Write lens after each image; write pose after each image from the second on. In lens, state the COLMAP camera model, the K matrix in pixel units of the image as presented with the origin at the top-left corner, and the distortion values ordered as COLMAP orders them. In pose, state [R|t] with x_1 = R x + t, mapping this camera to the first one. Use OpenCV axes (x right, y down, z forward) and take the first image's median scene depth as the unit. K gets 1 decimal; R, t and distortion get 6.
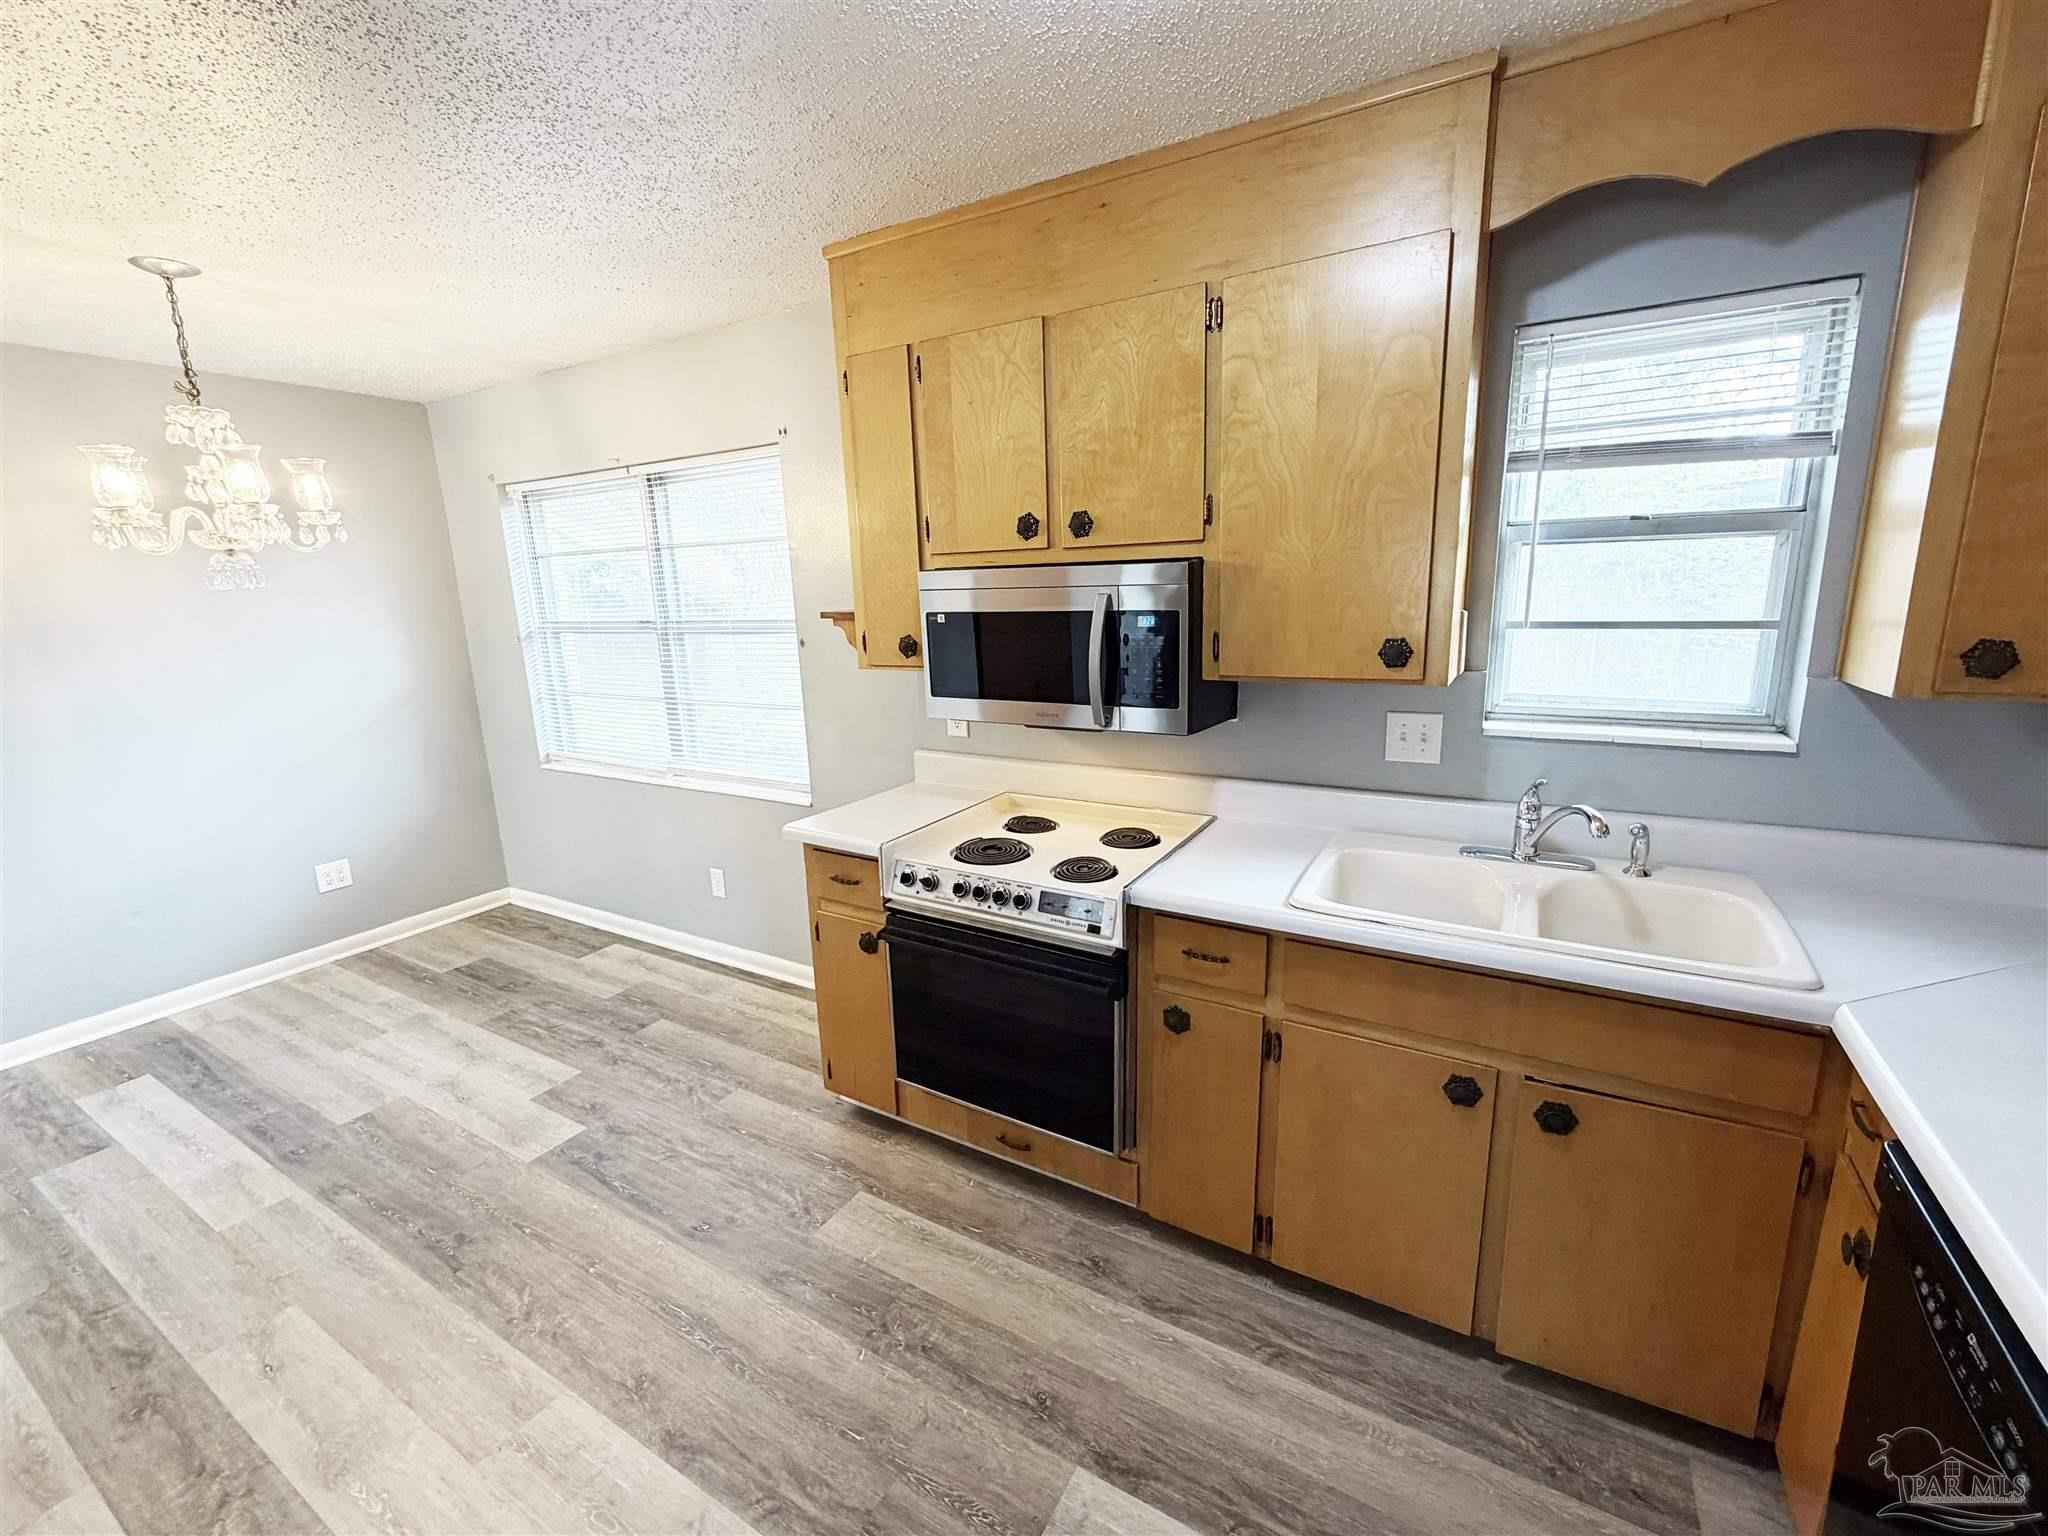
lens RADIAL K [[854.6, 0, 1028.6], [0, 854.6, 771.3], [0, 0, 1]] dist [-0.000460, 0.000475]
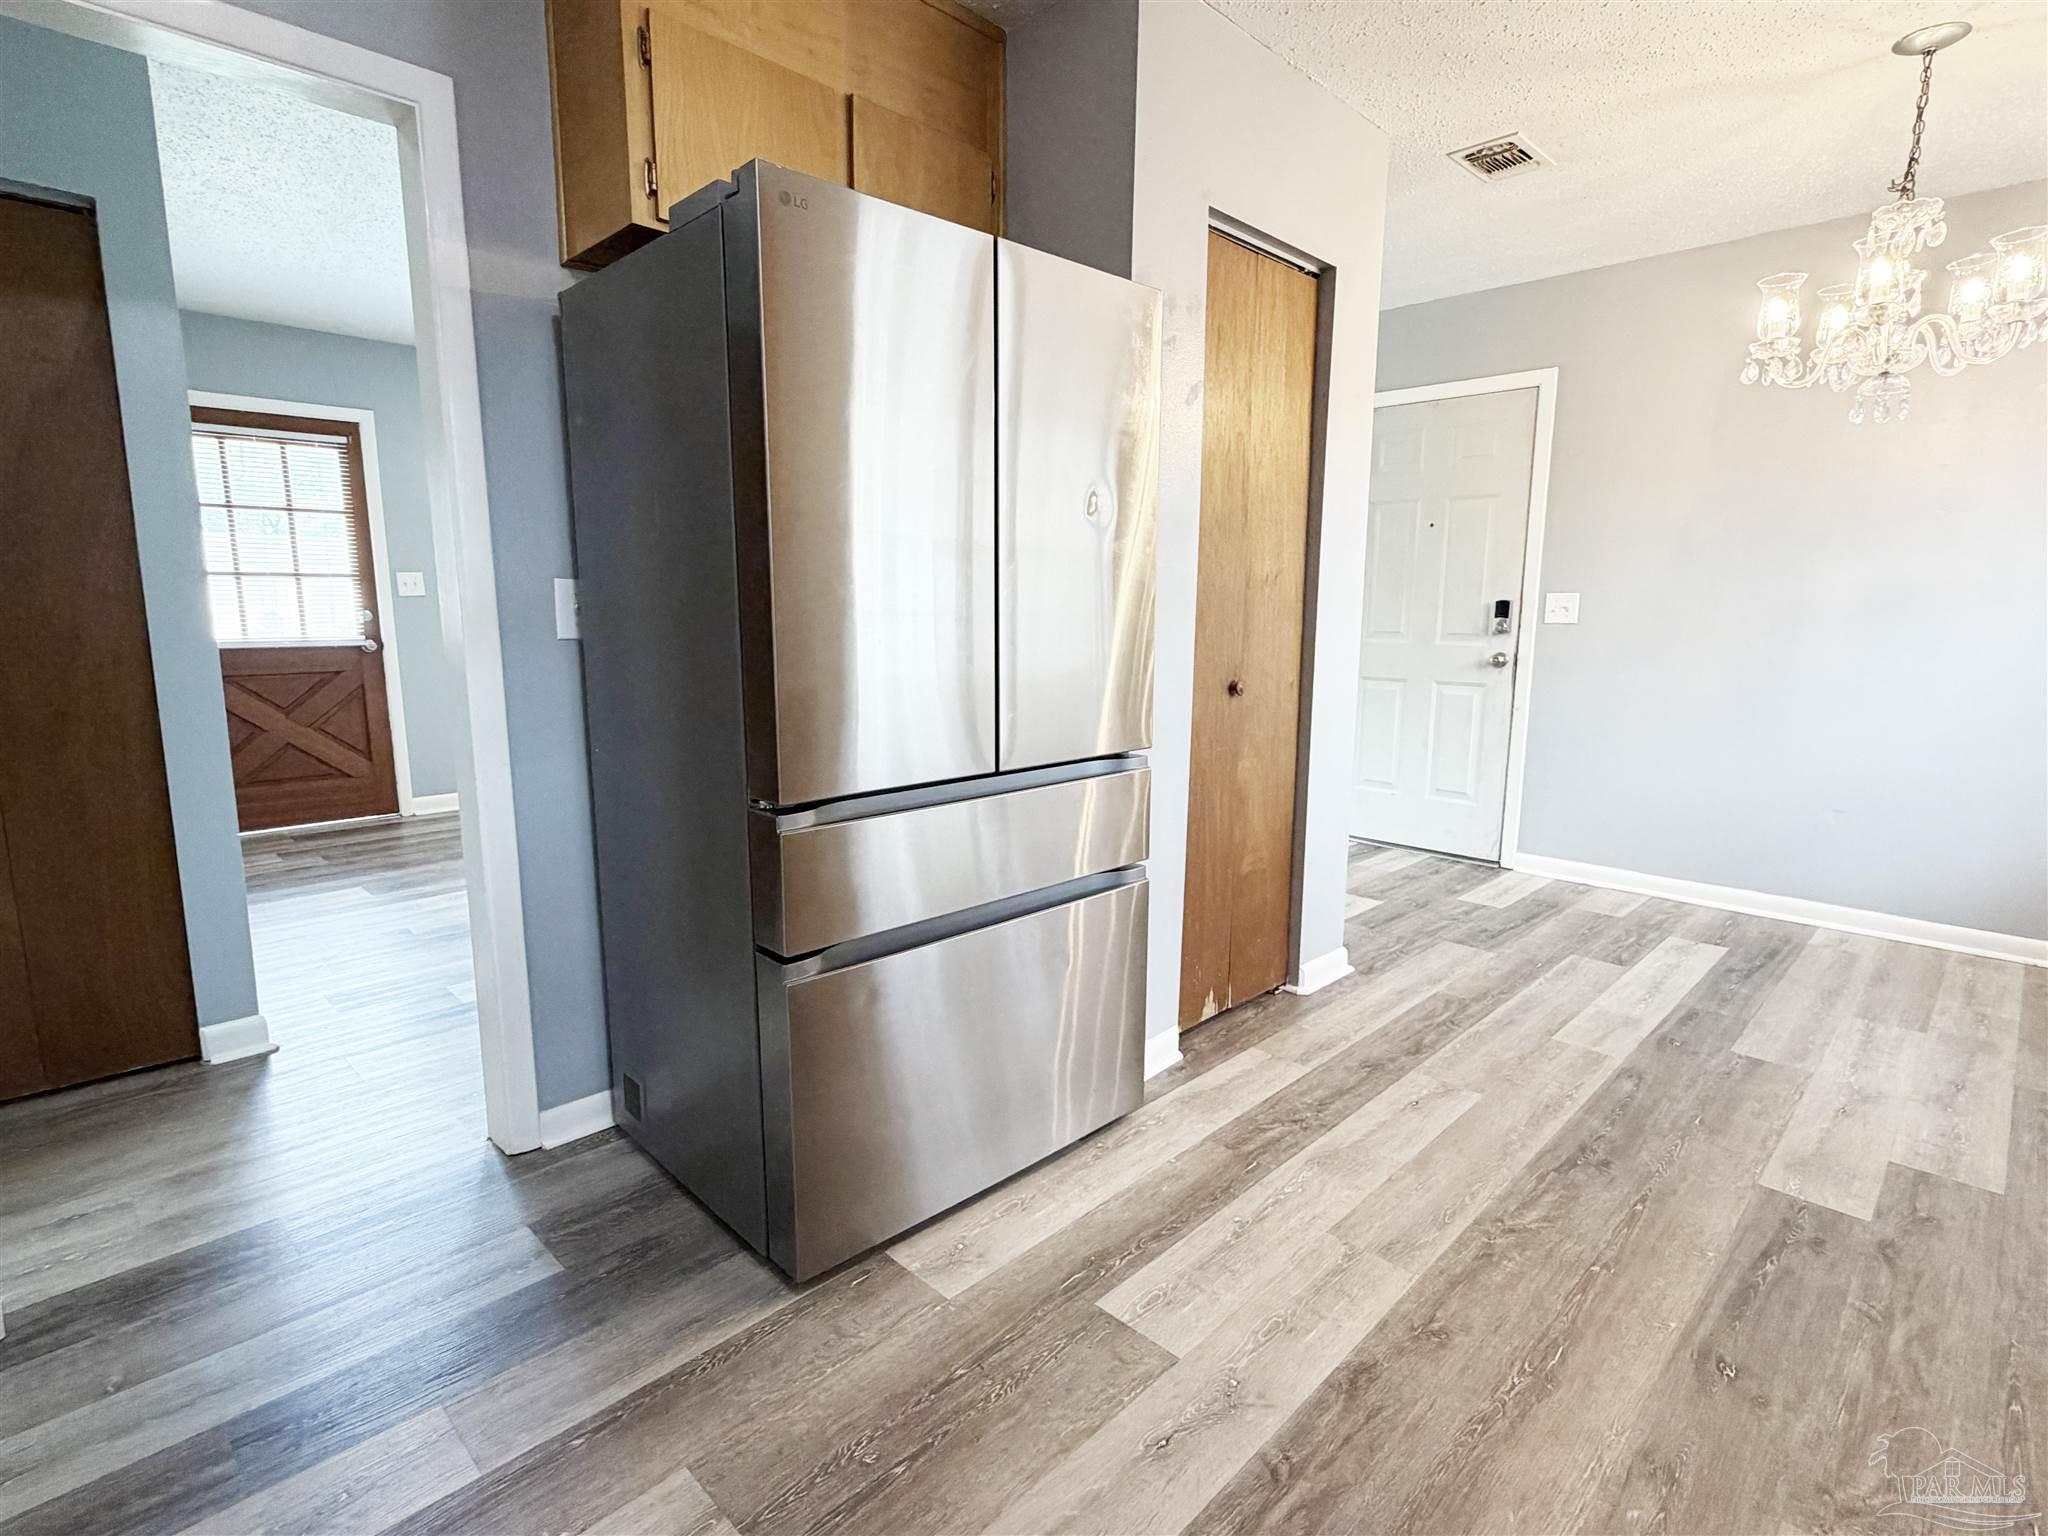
lens RADIAL K [[1022.2, 0, 1019.2], [0, 1022.2, 771.1], [0, 0, 1]] dist [-0.001035, -0.000542]
pose [[-0.249070, 0.195001, -0.948651, 0.359641], [-0.205680, 0.946526, 0.248566, 0.045762], [0.946393, 0.257029, -0.195643, 0.542787]]
